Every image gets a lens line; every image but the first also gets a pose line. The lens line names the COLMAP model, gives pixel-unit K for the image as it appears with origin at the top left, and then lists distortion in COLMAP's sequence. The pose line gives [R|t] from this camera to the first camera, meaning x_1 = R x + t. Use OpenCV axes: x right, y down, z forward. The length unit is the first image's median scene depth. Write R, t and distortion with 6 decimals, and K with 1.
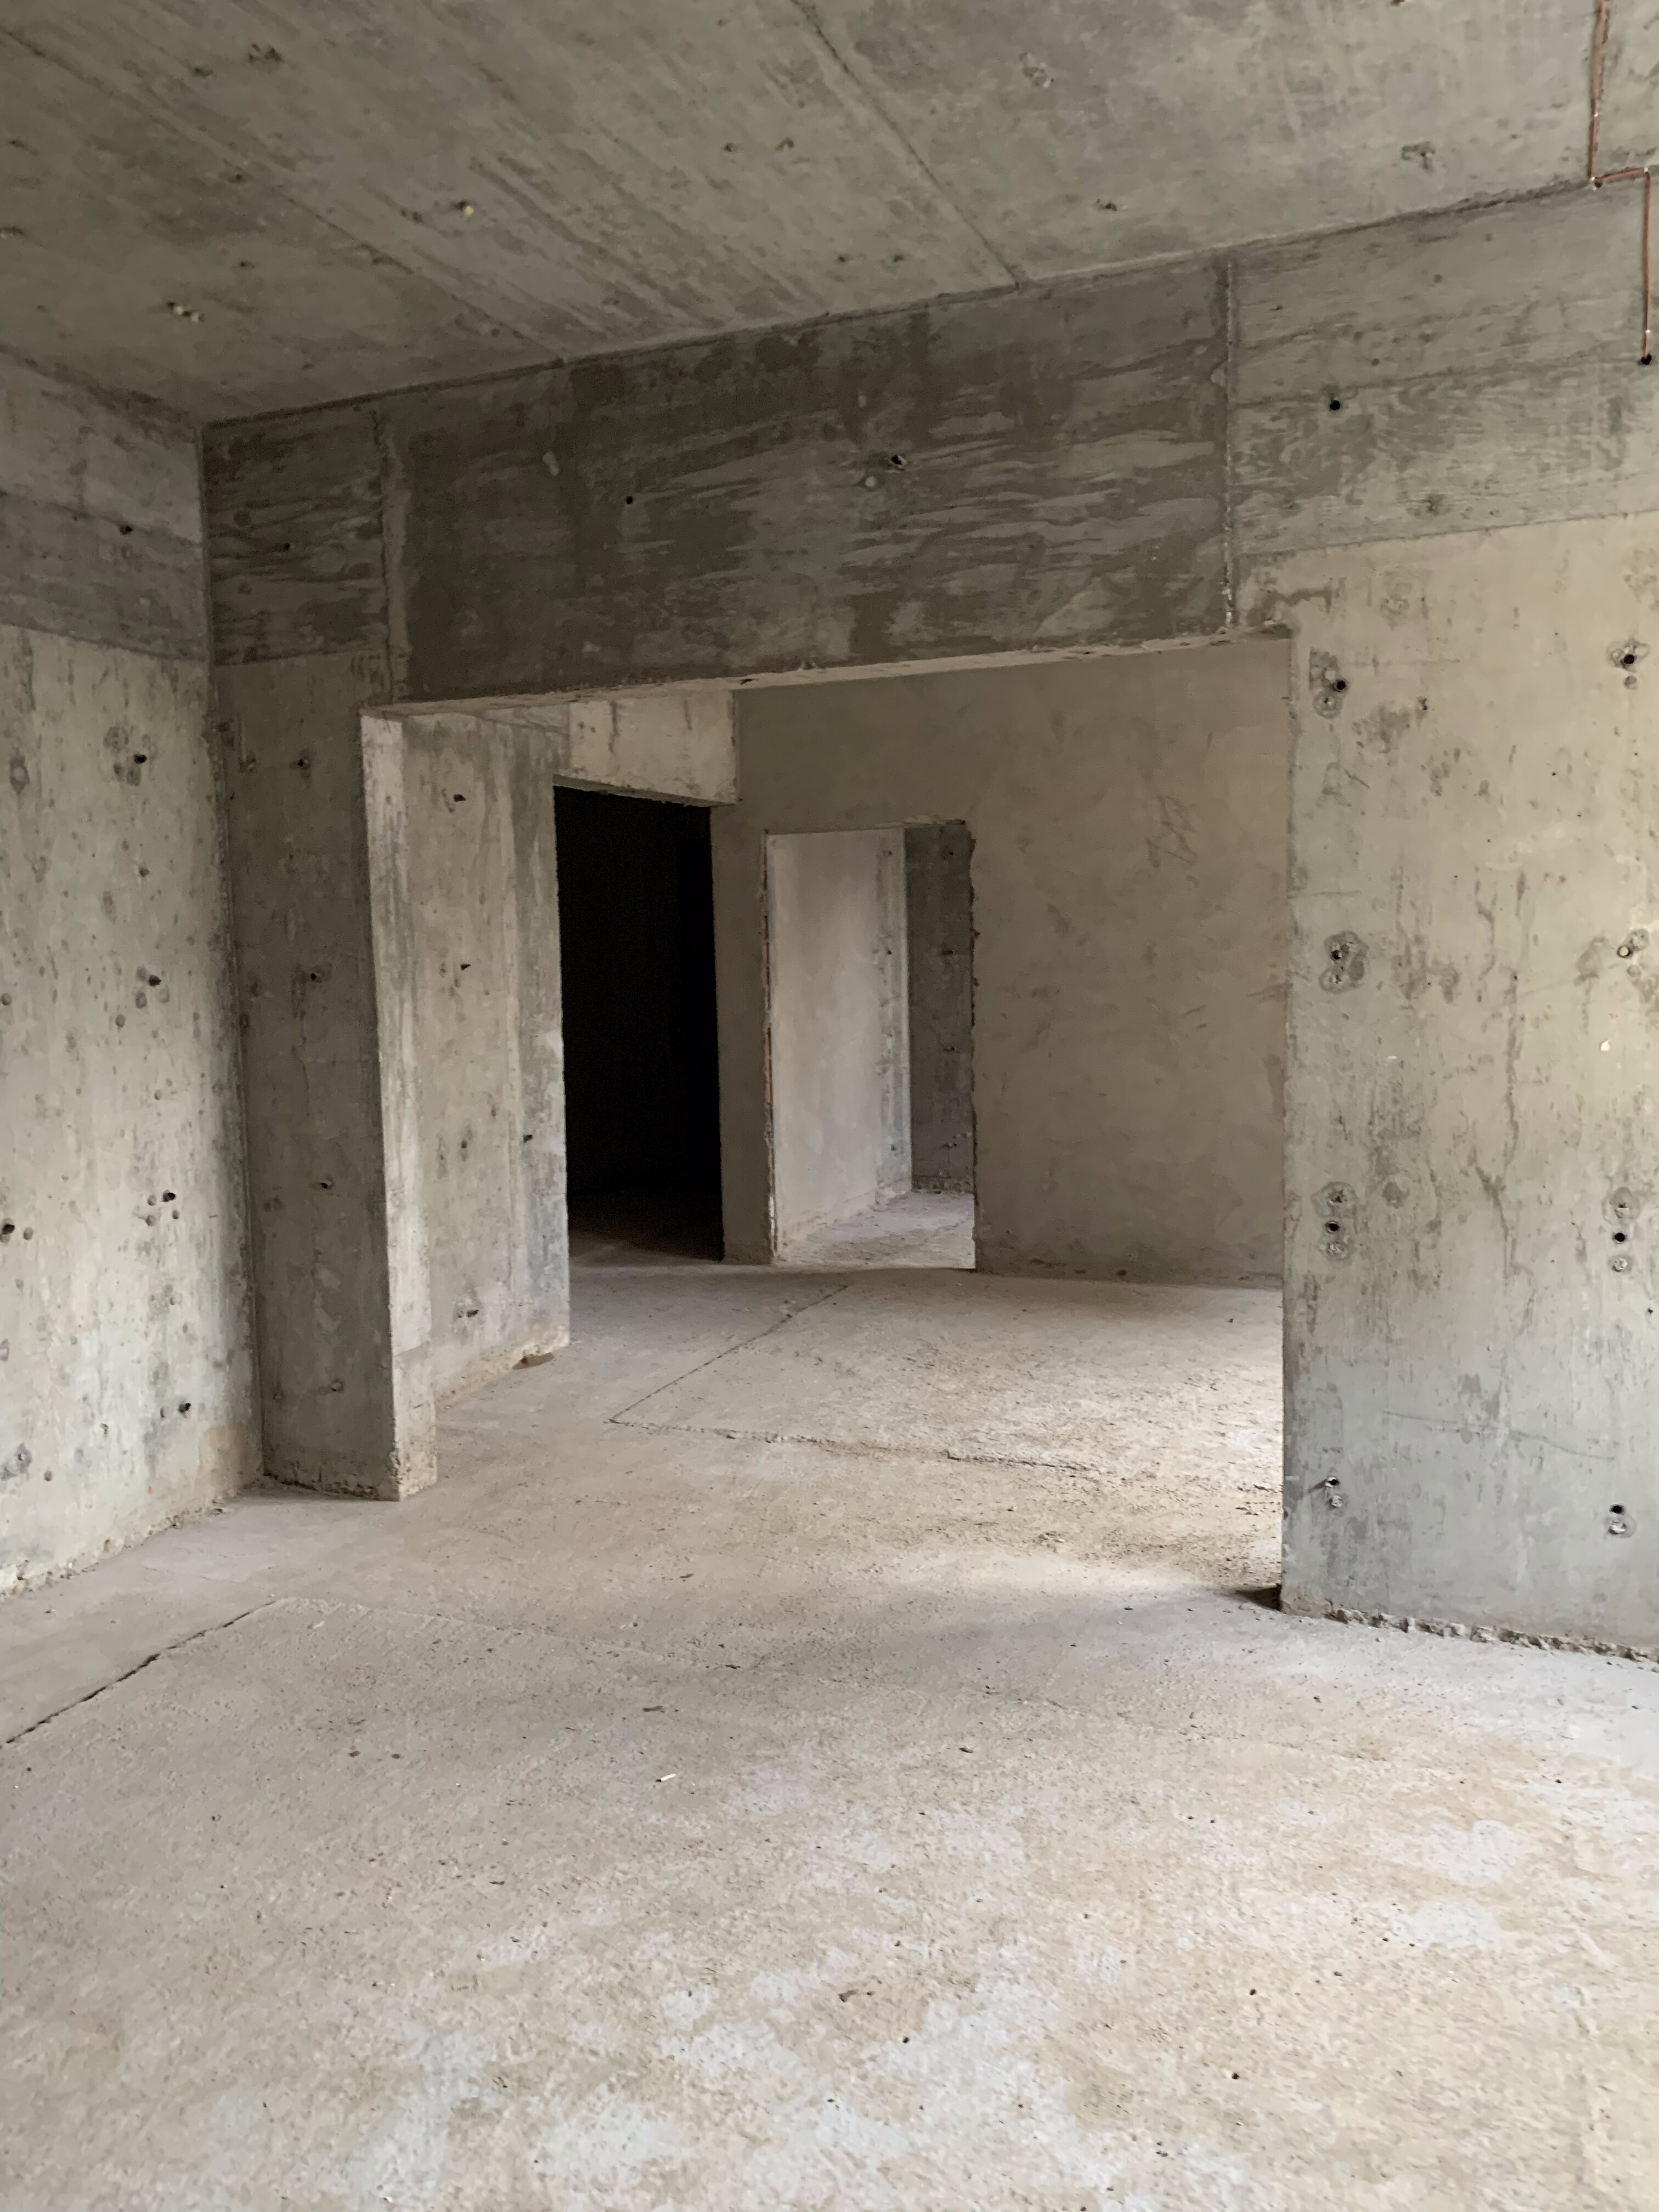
lens RADIAL K [[1692.0, 0, 829.5], [0, 1692.0, 1106.0], [0, 0, 1]] dist [0.050116, -0.055706]
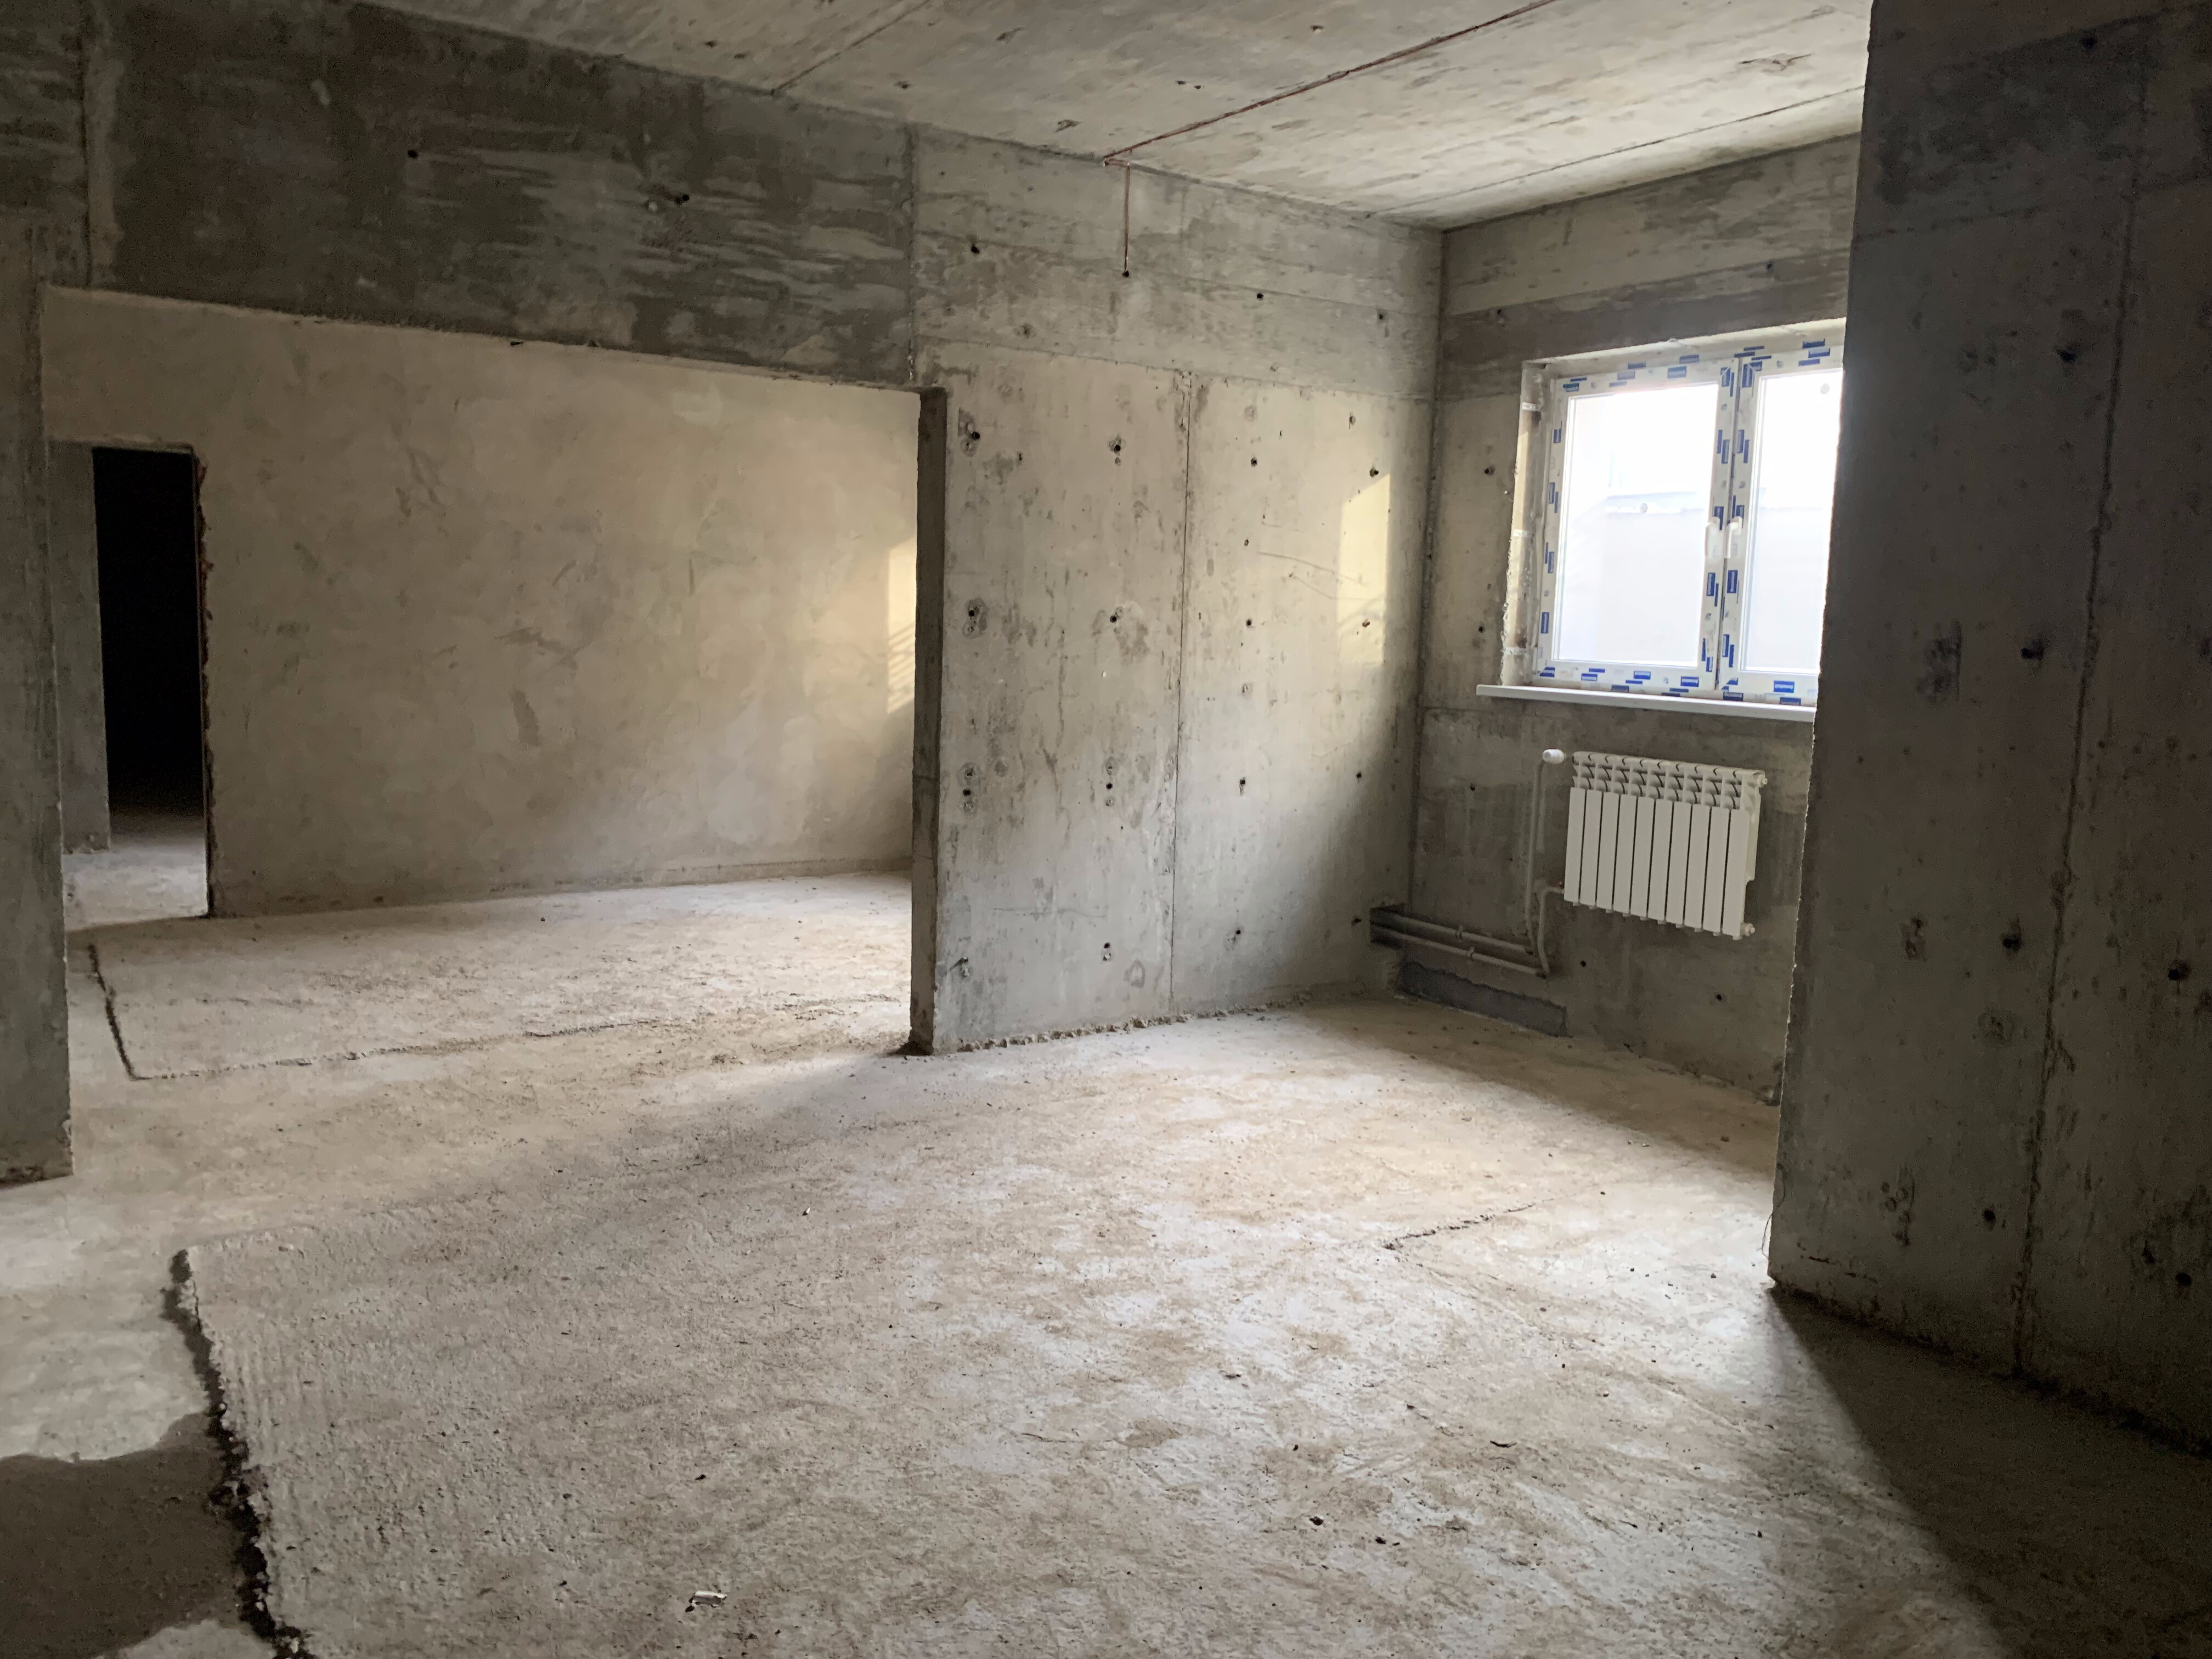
lens RADIAL K [[1692.0, 0, 1106.0], [0, 1692.0, 829.5], [0, 0, 1]] dist [0.050116, -0.055706]
pose [[0.558619, -0.067253, 0.826694, -0.892108], [0.034963, 0.997731, 0.057541, 0.021521], [-0.828687, -0.003240, 0.559702, 0.049080]]
